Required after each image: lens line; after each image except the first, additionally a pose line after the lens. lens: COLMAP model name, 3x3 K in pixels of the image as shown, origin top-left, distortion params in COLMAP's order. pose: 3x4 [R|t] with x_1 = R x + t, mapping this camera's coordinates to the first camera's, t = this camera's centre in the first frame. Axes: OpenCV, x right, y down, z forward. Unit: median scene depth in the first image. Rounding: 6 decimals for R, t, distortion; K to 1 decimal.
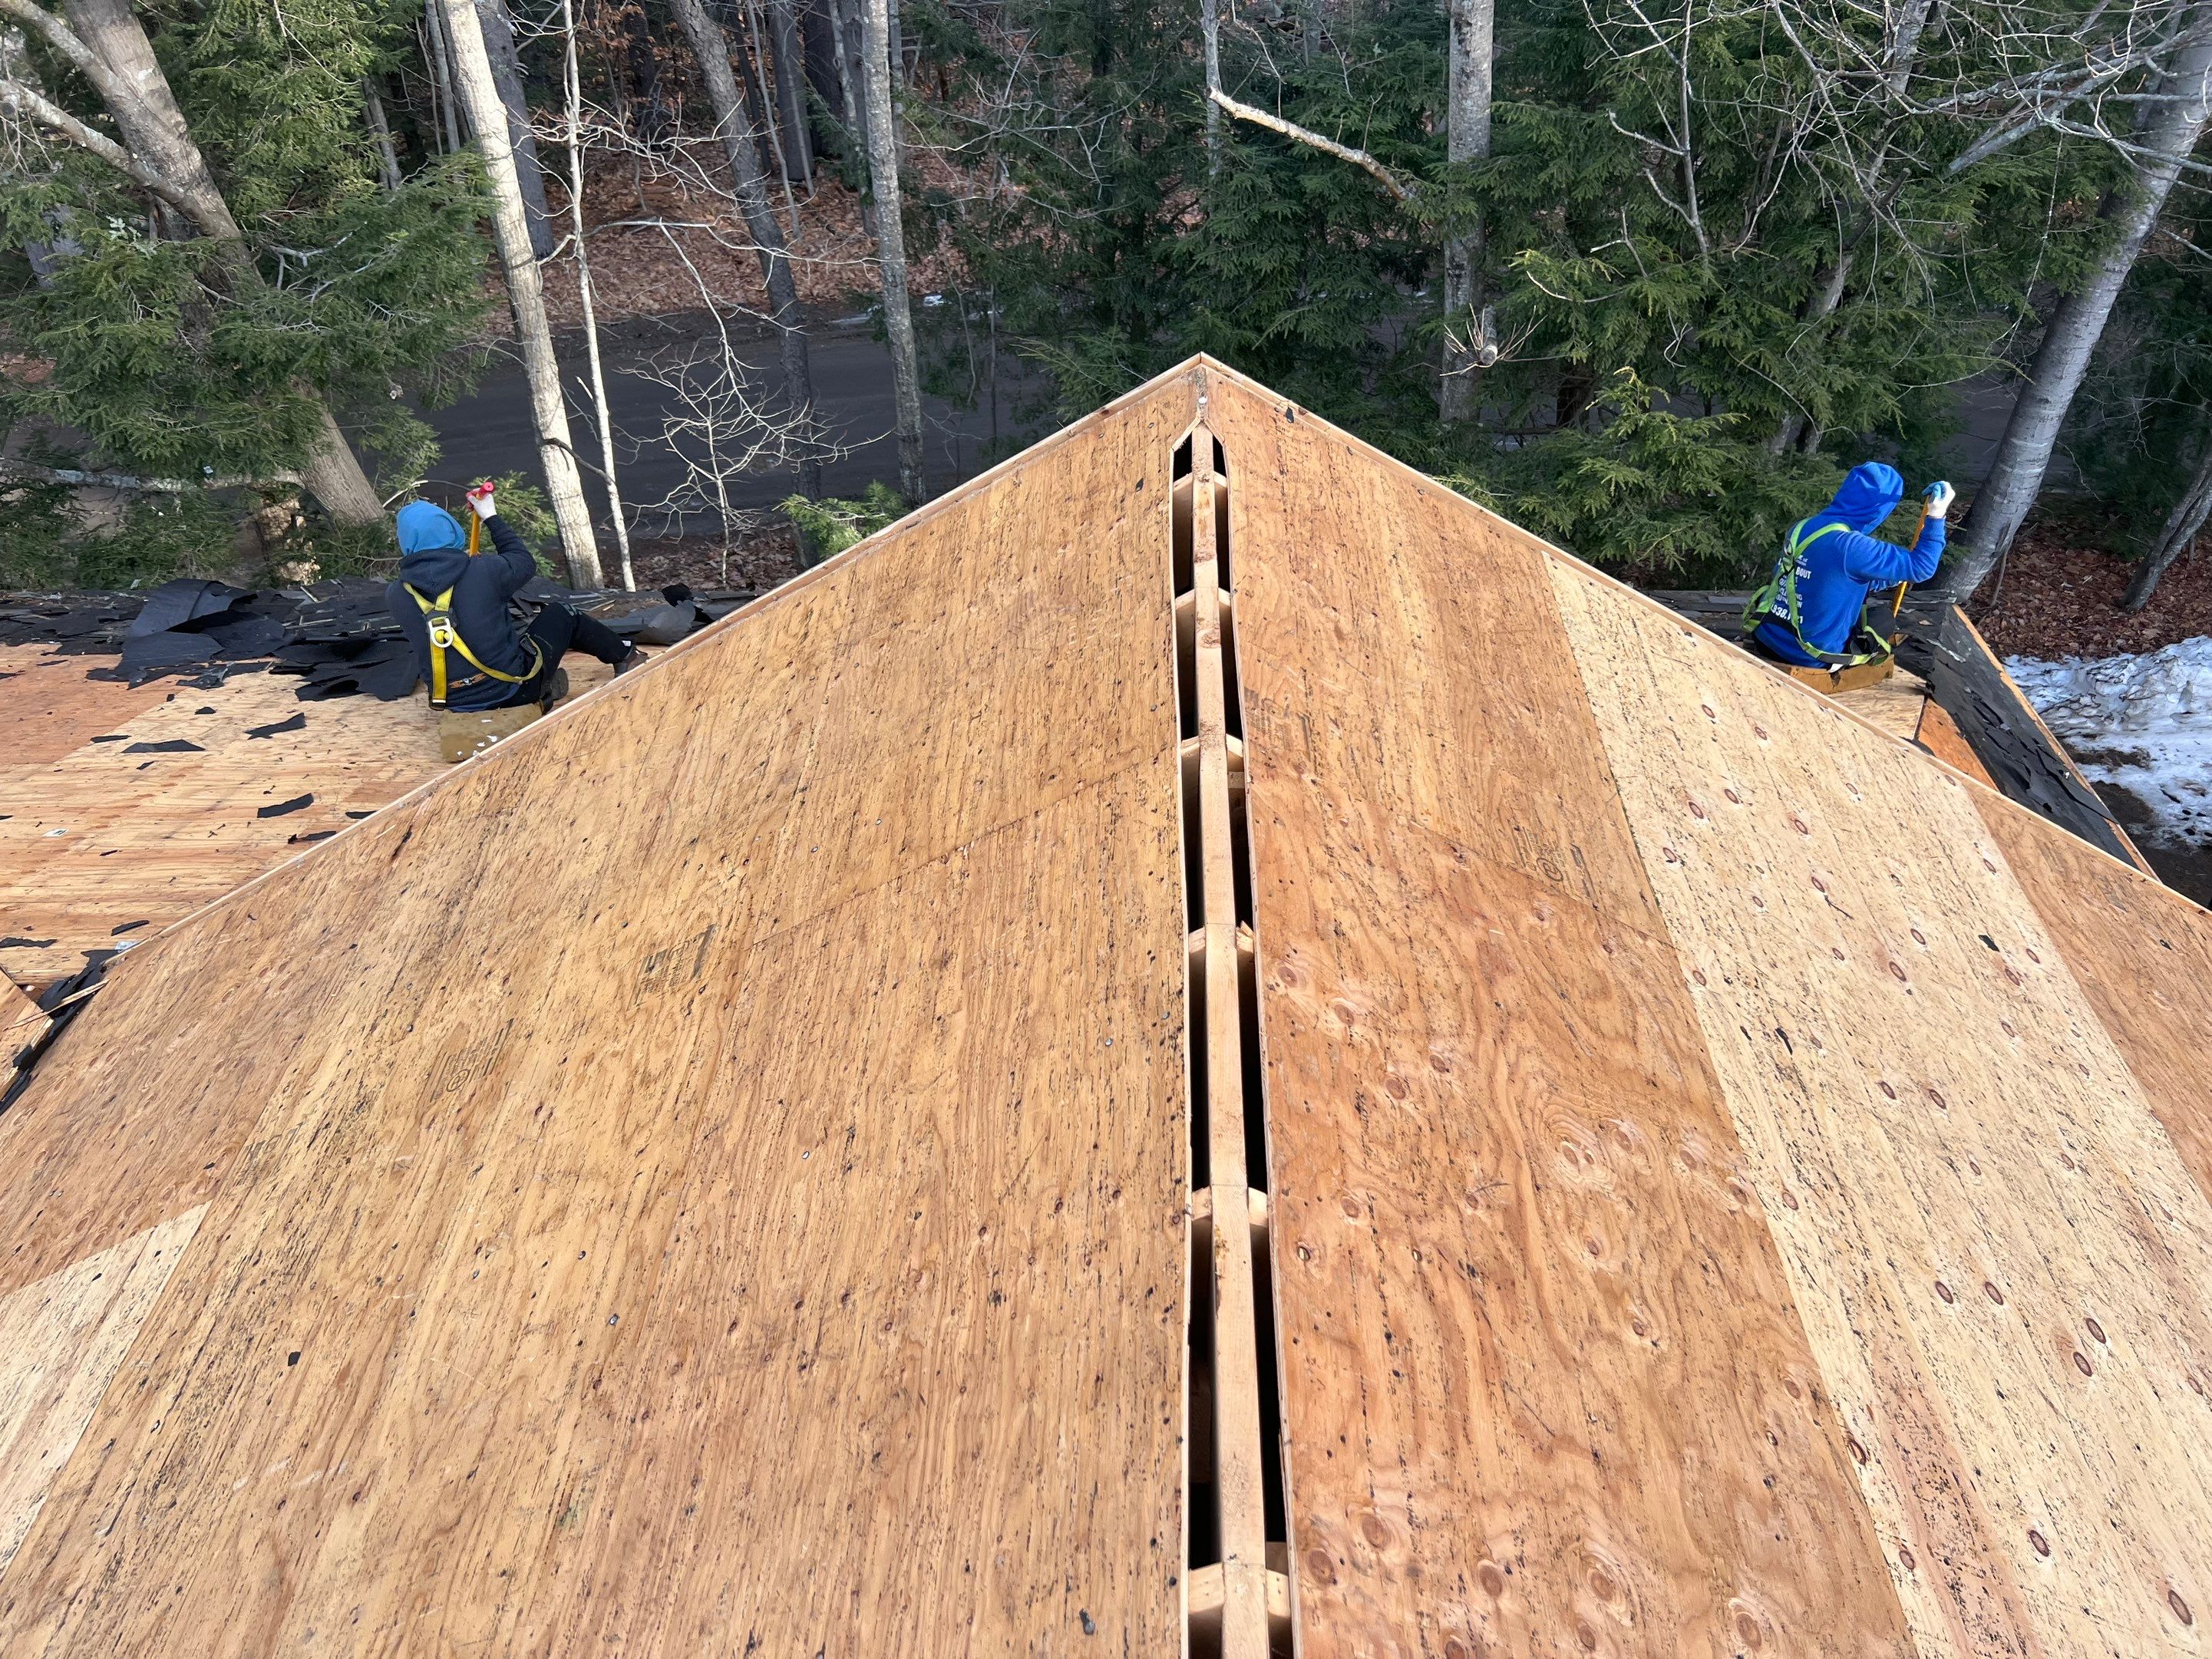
lens RADIAL K [[1659.3, 0, 1064.1], [0, 1659.3, 833.3], [0, 0, 1]] dist [0.063306, -0.068246]
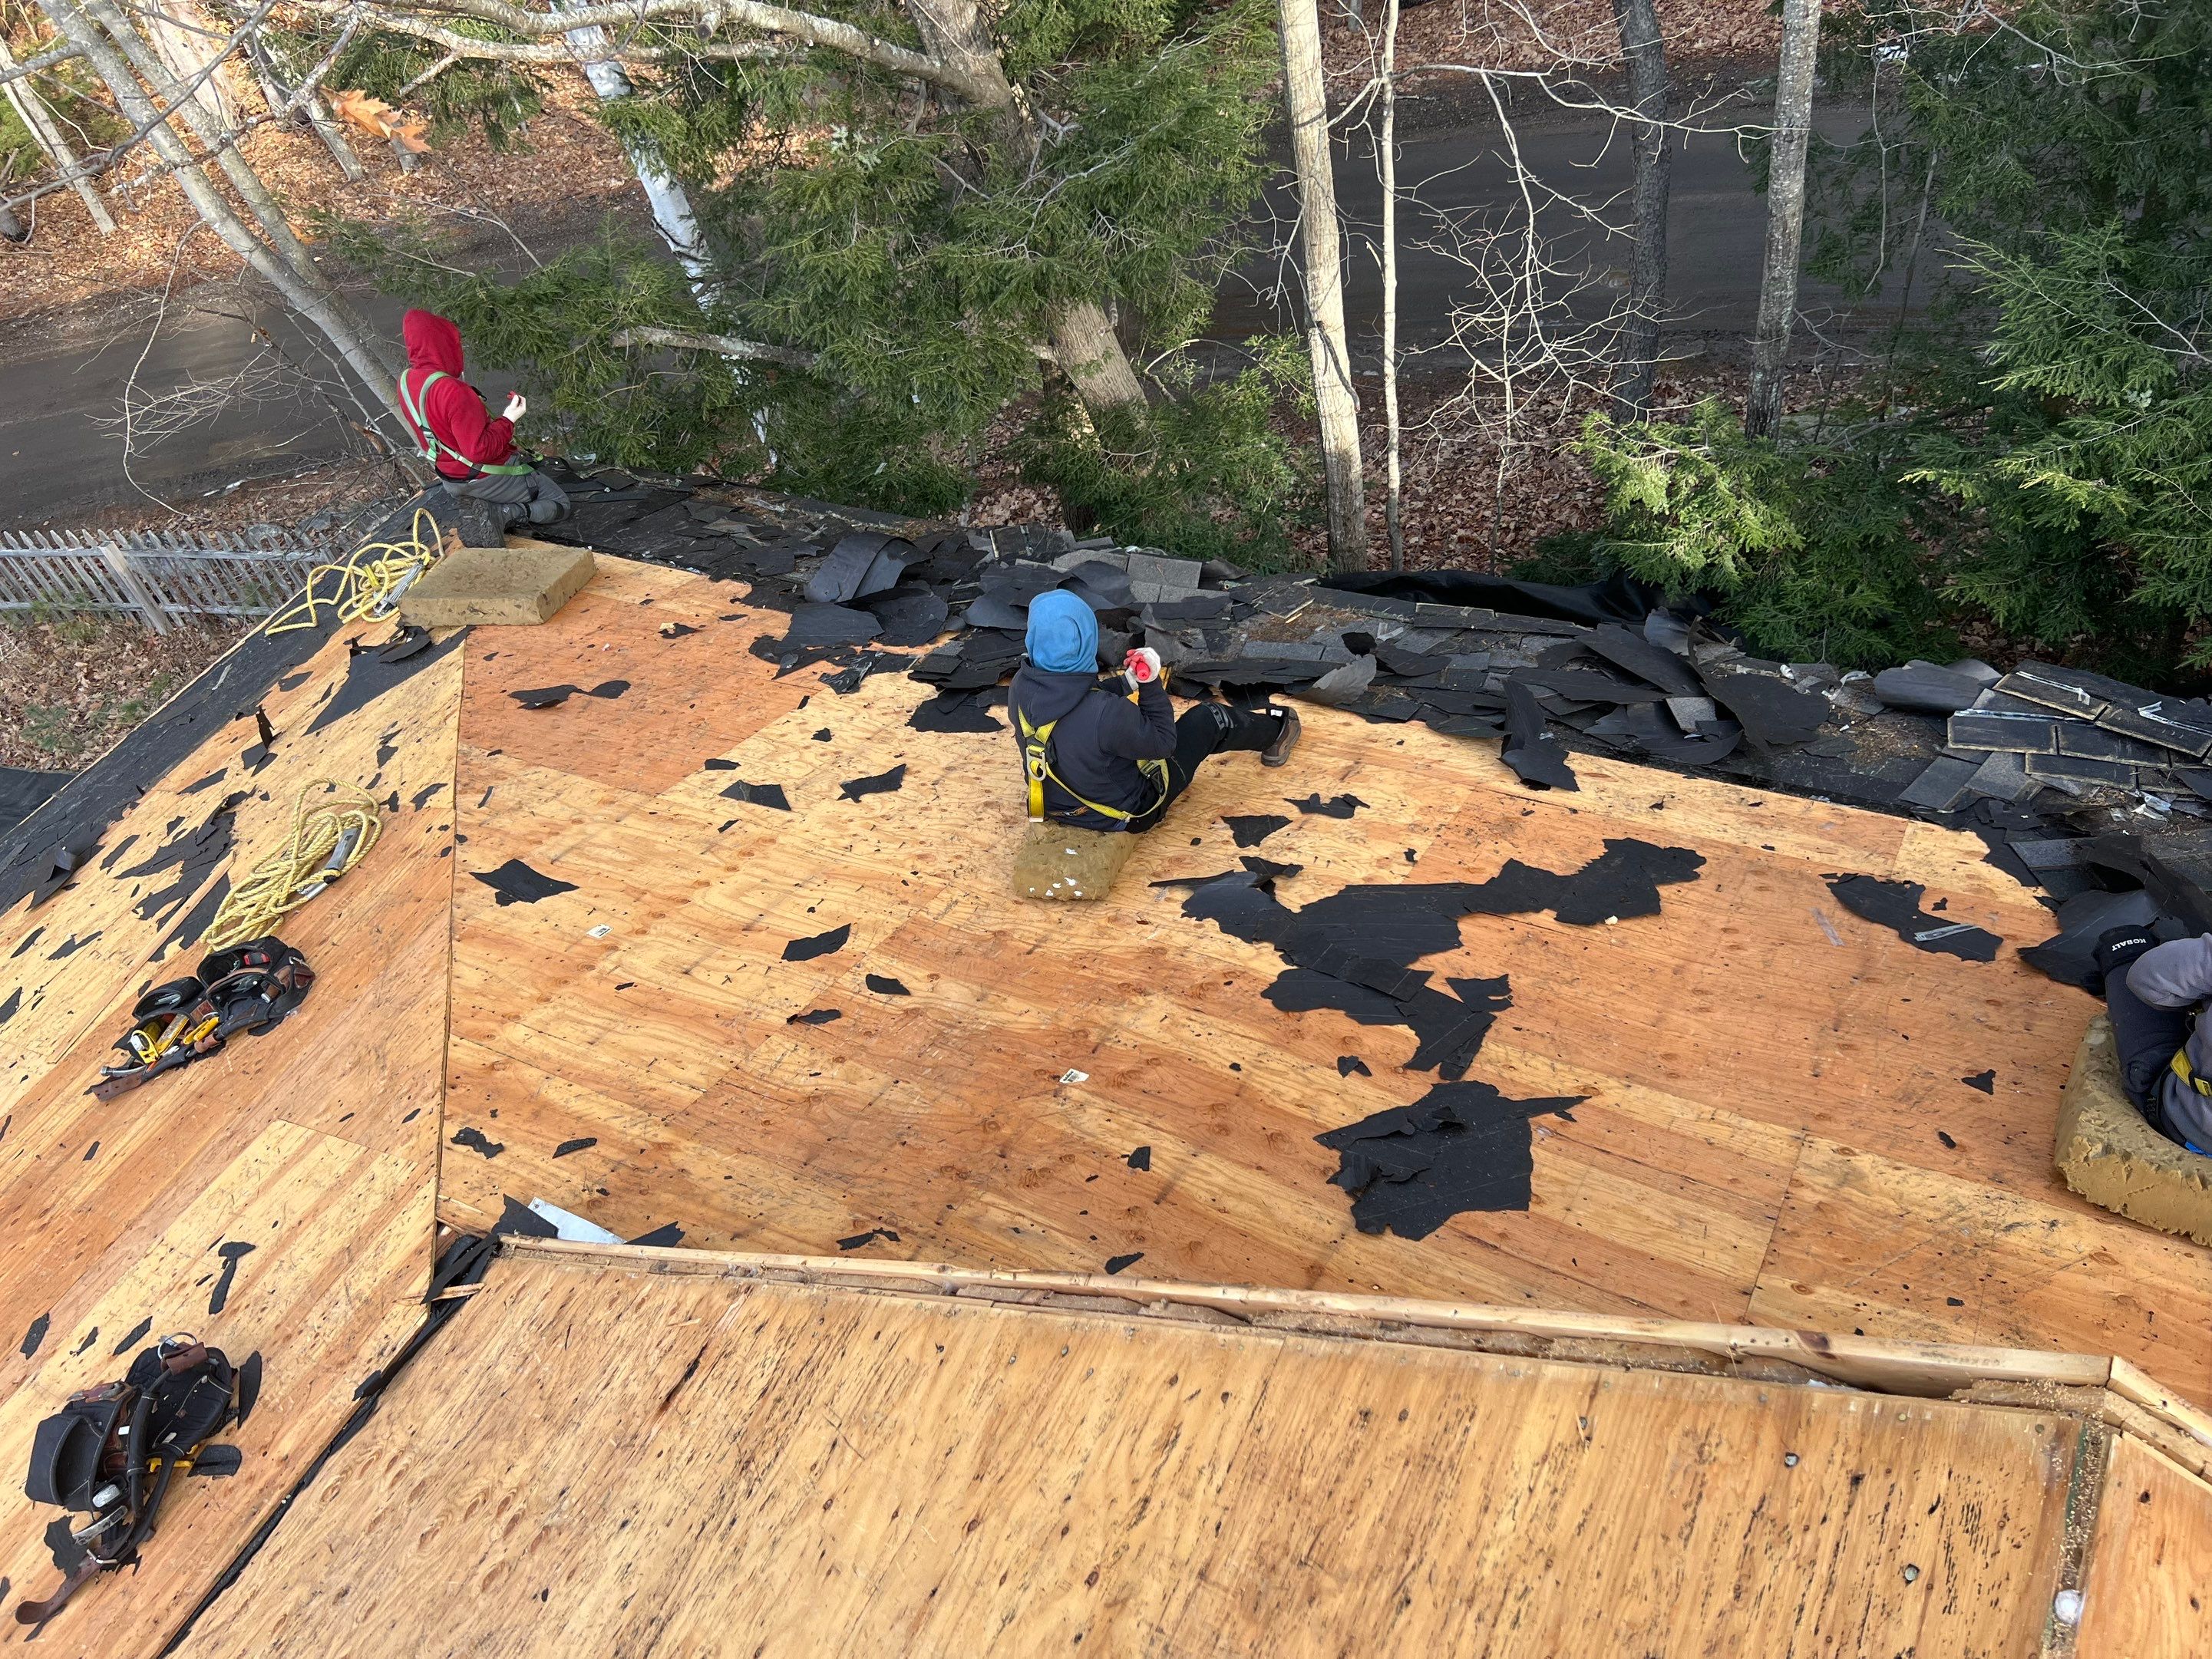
lens RADIAL K [[1659.3, 0, 1064.1], [0, 1659.3, 833.3], [0, 0, 1]] dist [0.063306, -0.068246]
pose [[0.878678, 0.204176, -0.431552, 0.002393], [-0.134231, 0.973127, 0.187100, -0.171871], [0.458156, -0.106473, 0.882472, 0.216001]]
